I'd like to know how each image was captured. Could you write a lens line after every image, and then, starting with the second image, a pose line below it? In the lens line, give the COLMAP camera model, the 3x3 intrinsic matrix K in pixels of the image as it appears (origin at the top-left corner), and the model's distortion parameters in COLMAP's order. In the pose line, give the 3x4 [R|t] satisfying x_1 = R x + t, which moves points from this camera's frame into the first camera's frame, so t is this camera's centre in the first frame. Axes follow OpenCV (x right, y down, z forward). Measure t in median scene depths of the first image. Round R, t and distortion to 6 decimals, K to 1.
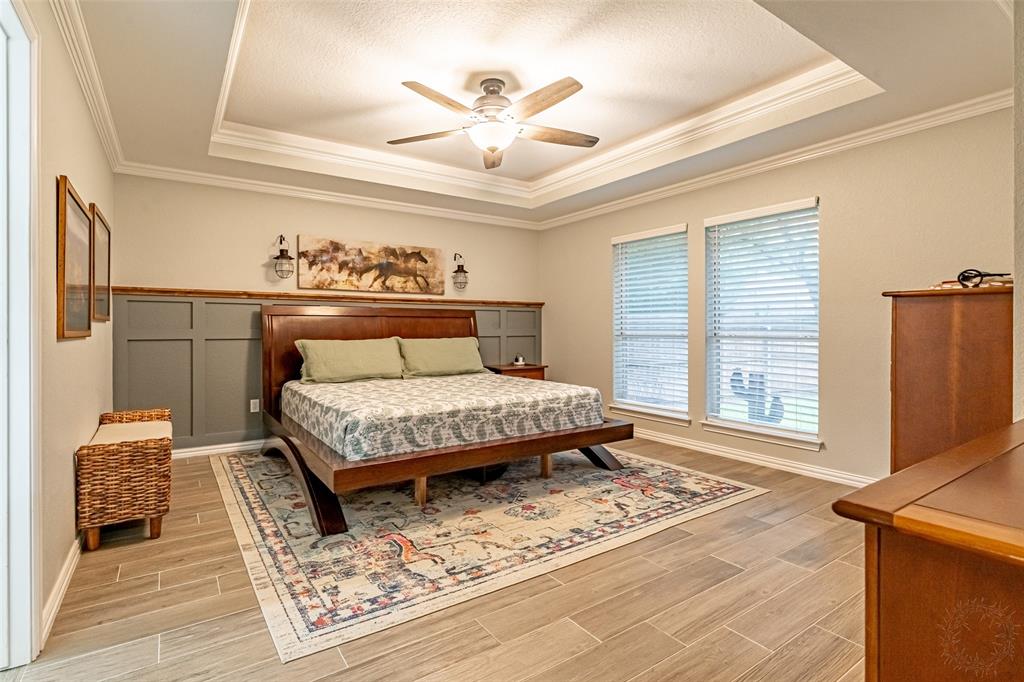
lens RADIAL K [[466.9, 0, 491.0], [0, 466.9, 330.3], [0, 0, 1]] dist [-0.003807, -0.000106]
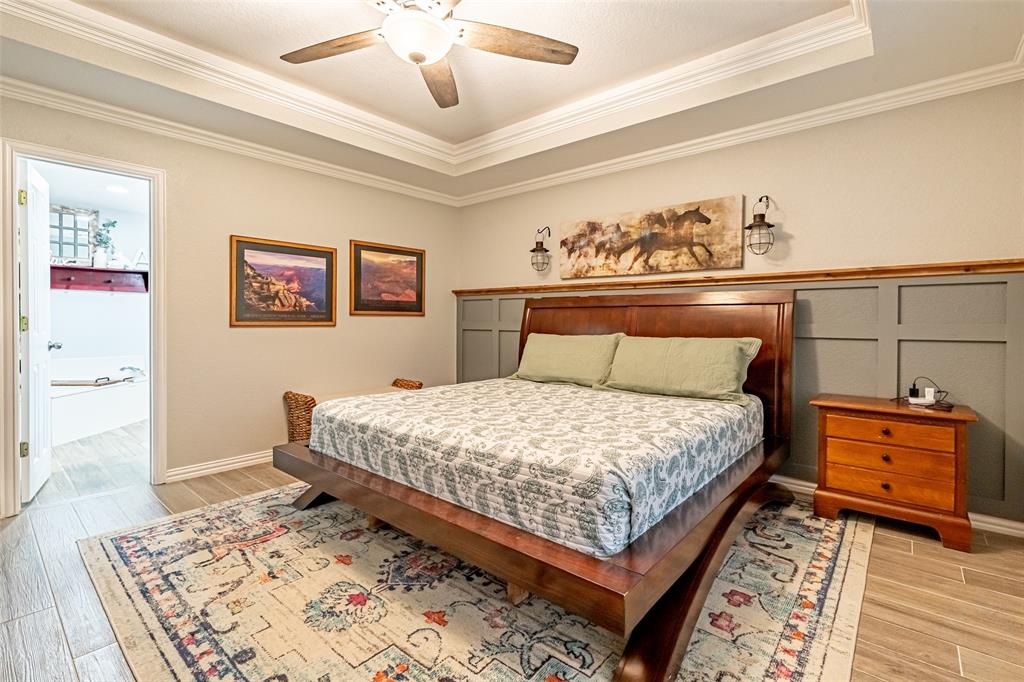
lens RADIAL K [[463.5, 0, 513.1], [0, 463.5, 324.9], [0, 0, 1]] dist [-0.009131, 0.003186]
pose [[0.307726, 0.010874, -0.951413, 0.636991], [-0.008429, 0.999927, 0.008702, -0.005909], [0.951438, 0.005342, 0.307795, 0.853005]]
